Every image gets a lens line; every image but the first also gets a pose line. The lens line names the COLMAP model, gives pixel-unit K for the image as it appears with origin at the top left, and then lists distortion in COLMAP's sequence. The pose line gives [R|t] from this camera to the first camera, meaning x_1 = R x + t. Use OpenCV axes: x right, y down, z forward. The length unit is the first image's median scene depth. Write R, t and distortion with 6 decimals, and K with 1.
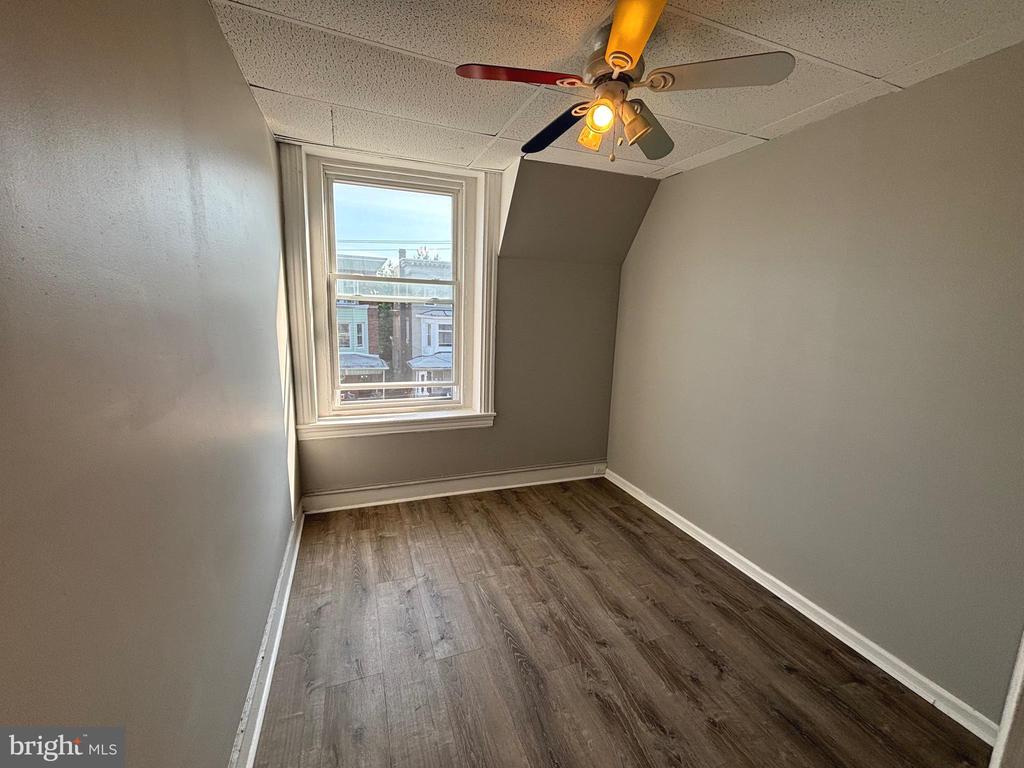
lens RADIAL K [[414.4, 0, 510.4], [0, 414.4, 383.8], [0, 0, 1]] dist [0.002886, 0.000538]
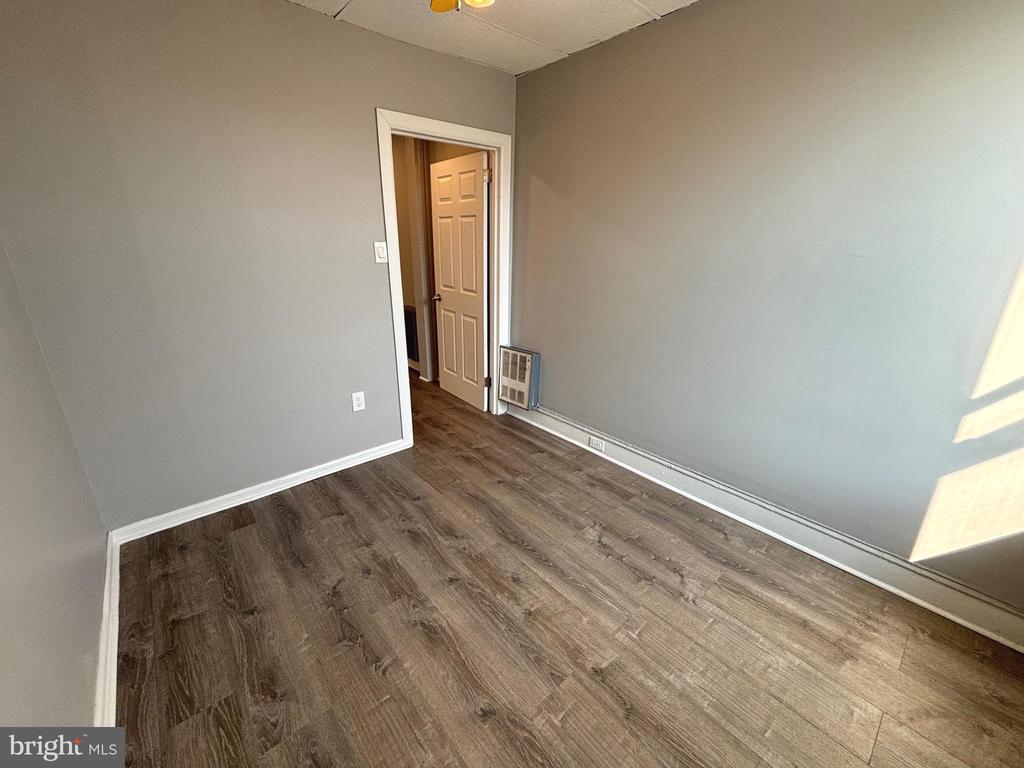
lens RADIAL K [[414.4, 0, 510.4], [0, 414.4, 383.8], [0, 0, 1]] dist [0.002886, 0.000538]
pose [[-0.936419, 0.076674, -0.342404, 0.365296], [-0.104821, 0.870145, 0.481519, -0.221116], [0.334861, 0.486795, -0.806783, 1.491144]]
